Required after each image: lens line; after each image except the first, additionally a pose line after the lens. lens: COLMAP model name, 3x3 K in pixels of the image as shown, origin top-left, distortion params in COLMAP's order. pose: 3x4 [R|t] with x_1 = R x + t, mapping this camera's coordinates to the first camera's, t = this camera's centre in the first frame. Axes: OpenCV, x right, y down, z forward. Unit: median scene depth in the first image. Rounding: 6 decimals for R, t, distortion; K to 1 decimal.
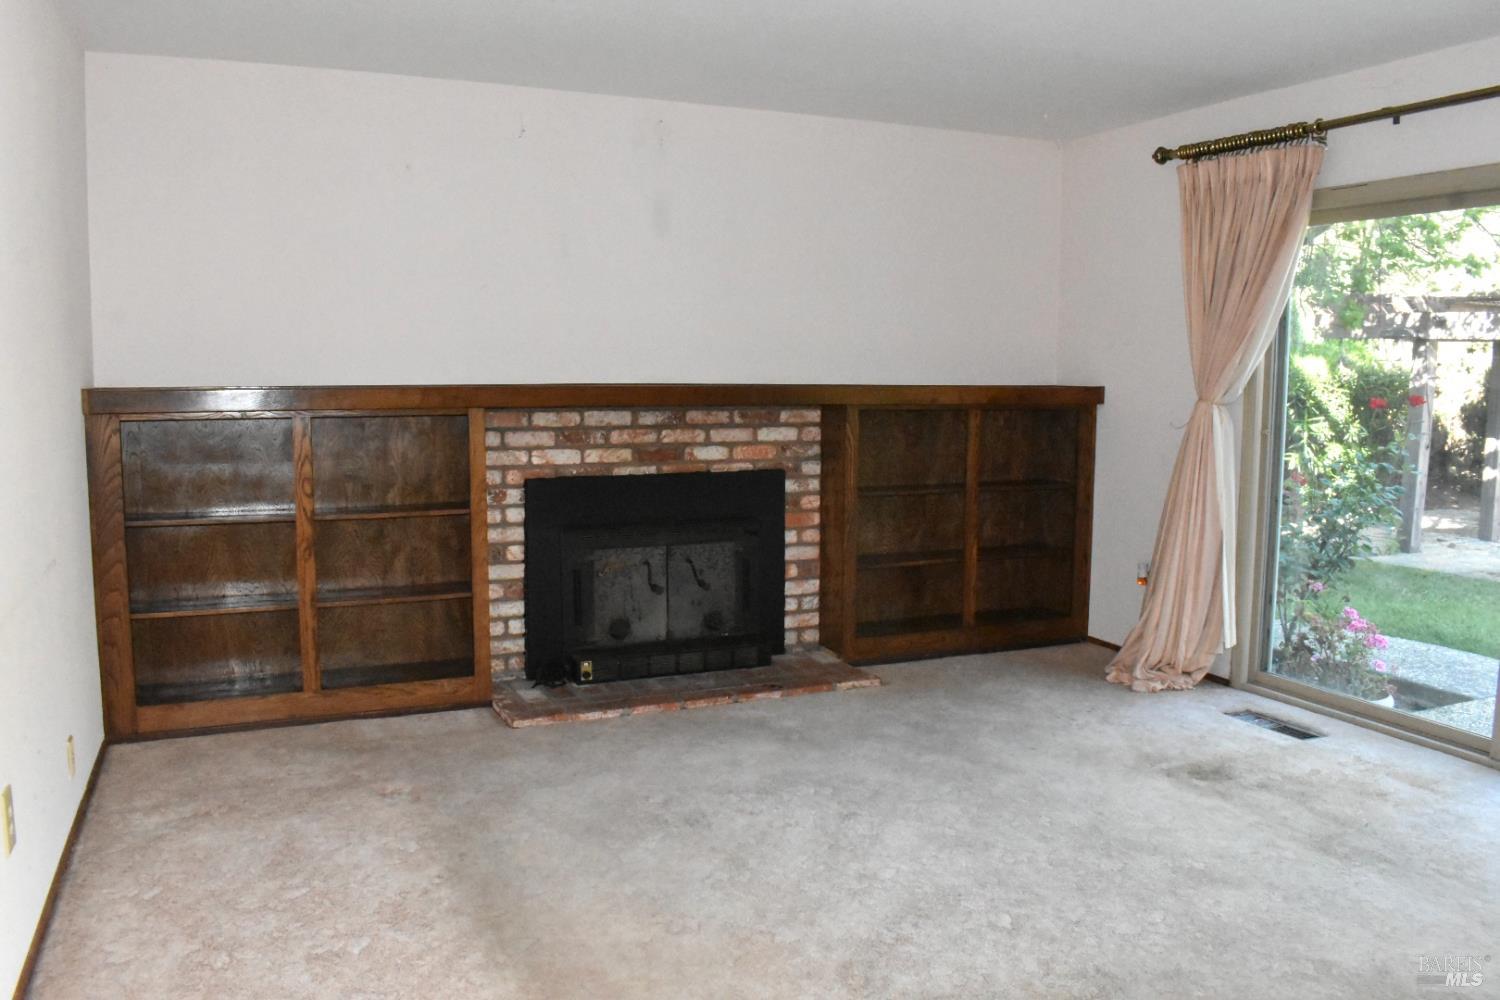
lens RADIAL K [[1191.3, 0, 750.0], [0, 1191.3, 500.0], [0, 0, 1]] dist [-0.095624, -0.005402]
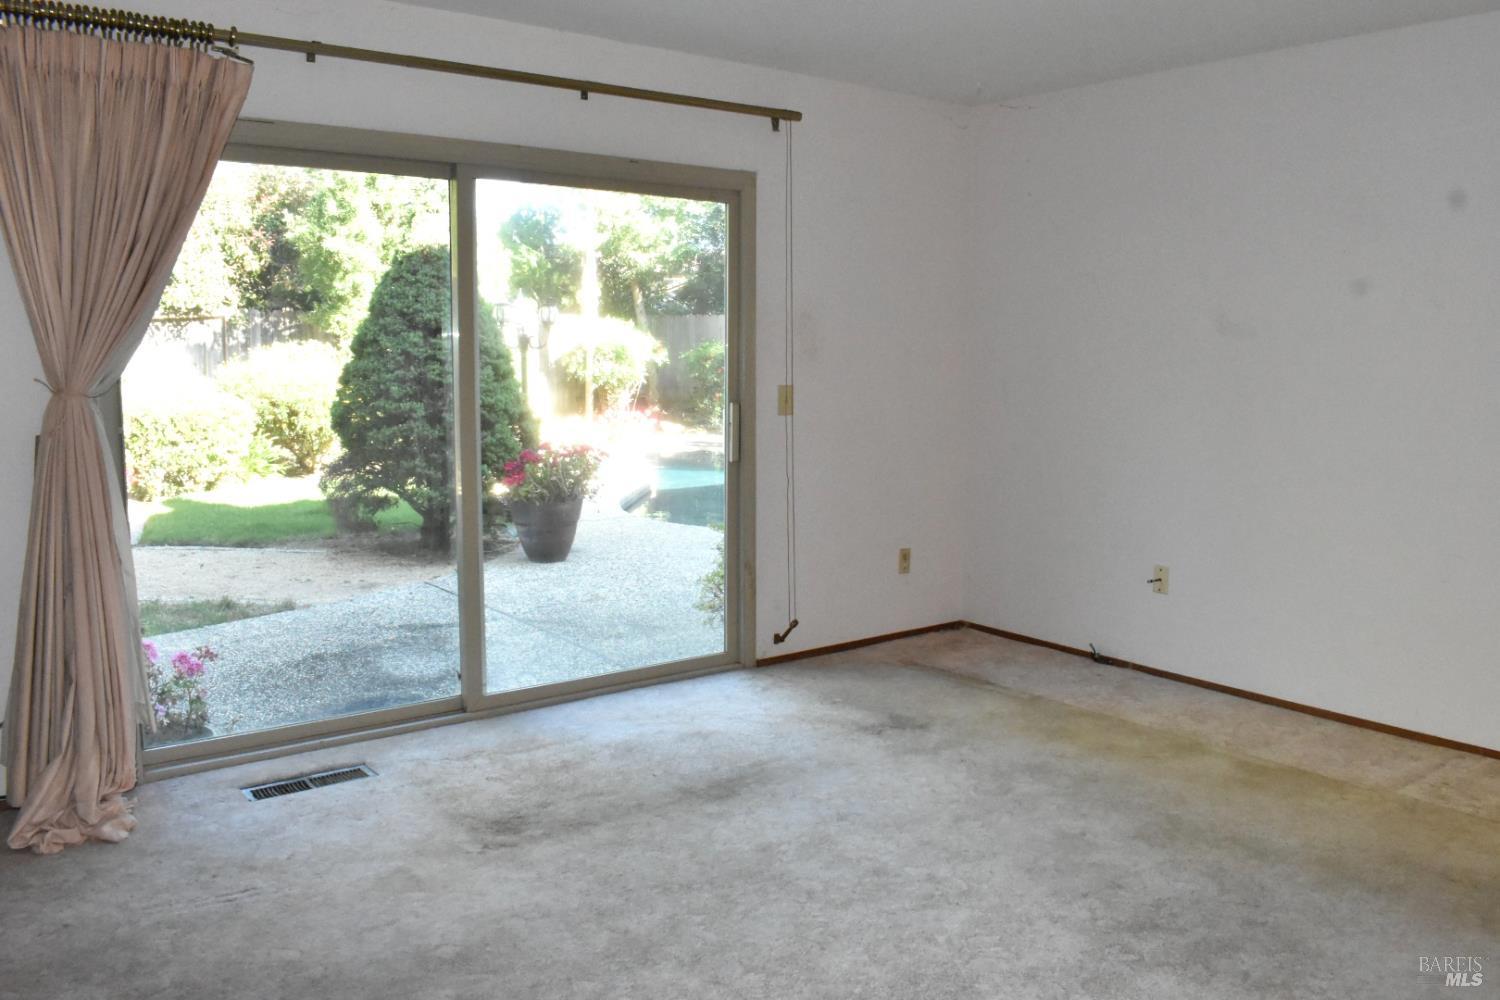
lens RADIAL K [[1191.3, 0, 750.0], [0, 1191.3, 500.0], [0, 0, 1]] dist [-0.095624, -0.005402]
pose [[-0.233858, -0.134545, 0.962917, -0.419387], [0.098965, 0.981941, 0.161239, -0.112104], [-0.967221, 0.133002, -0.216319, 0.931726]]
